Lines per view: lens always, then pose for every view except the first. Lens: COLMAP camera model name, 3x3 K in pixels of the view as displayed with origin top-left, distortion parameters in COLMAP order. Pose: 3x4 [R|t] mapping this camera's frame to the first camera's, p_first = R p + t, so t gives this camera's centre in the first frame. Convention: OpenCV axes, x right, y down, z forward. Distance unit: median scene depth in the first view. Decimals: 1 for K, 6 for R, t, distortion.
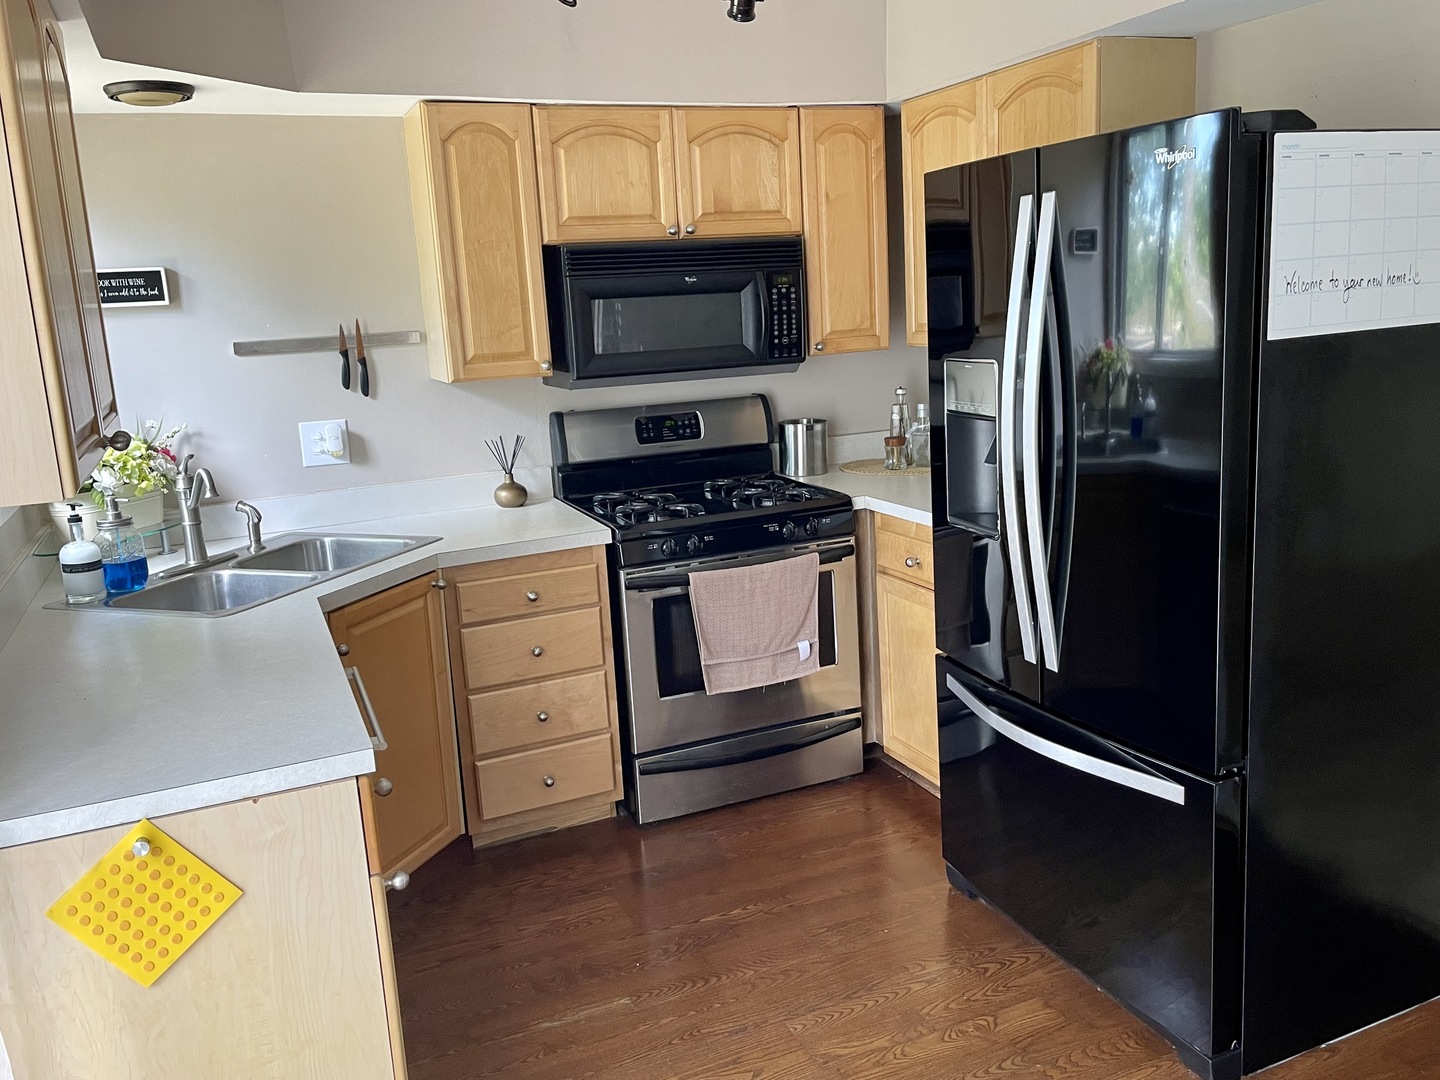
lens RADIAL K [[1192.9, 0, 724.8], [0, 1192.9, 534.1], [0, 0, 1]] dist [0.048297, -0.033288]
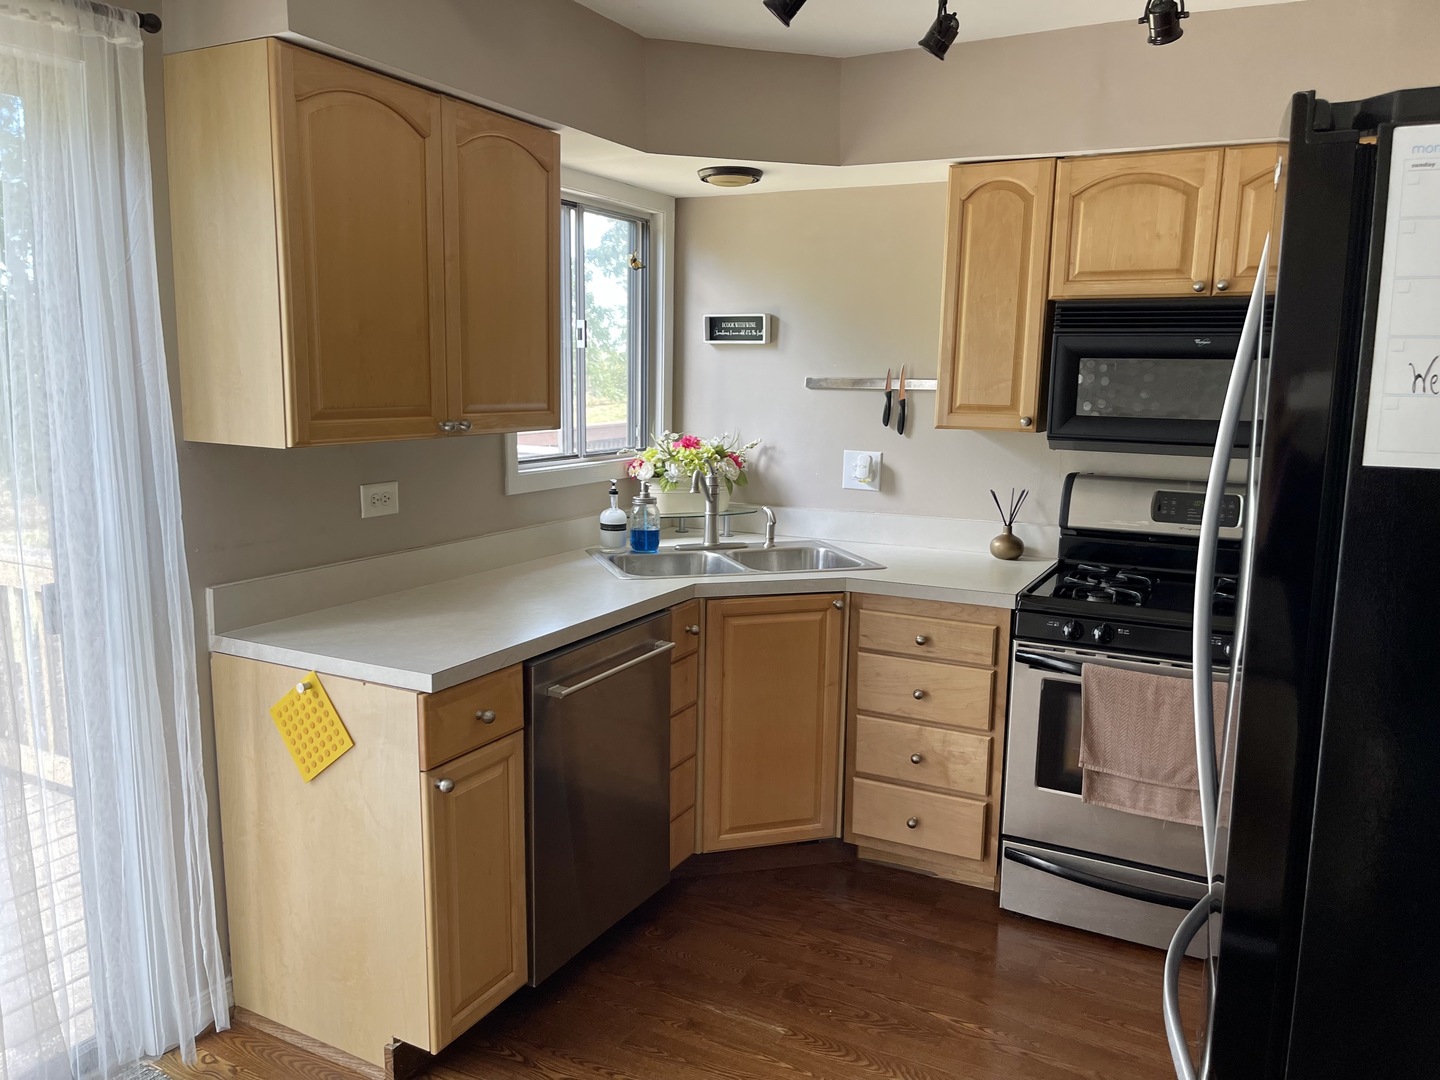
lens RADIAL K [[1097.5, 0, 713.7], [0, 1097.5, 540.7], [0, 0, 1]] dist [0.033916, -0.019746]
pose [[0.617499, 0.185114, -0.764479, 0.412961], [-0.204738, 0.976237, 0.071015, -0.058626], [0.759458, 0.112666, 0.640726, 0.240385]]
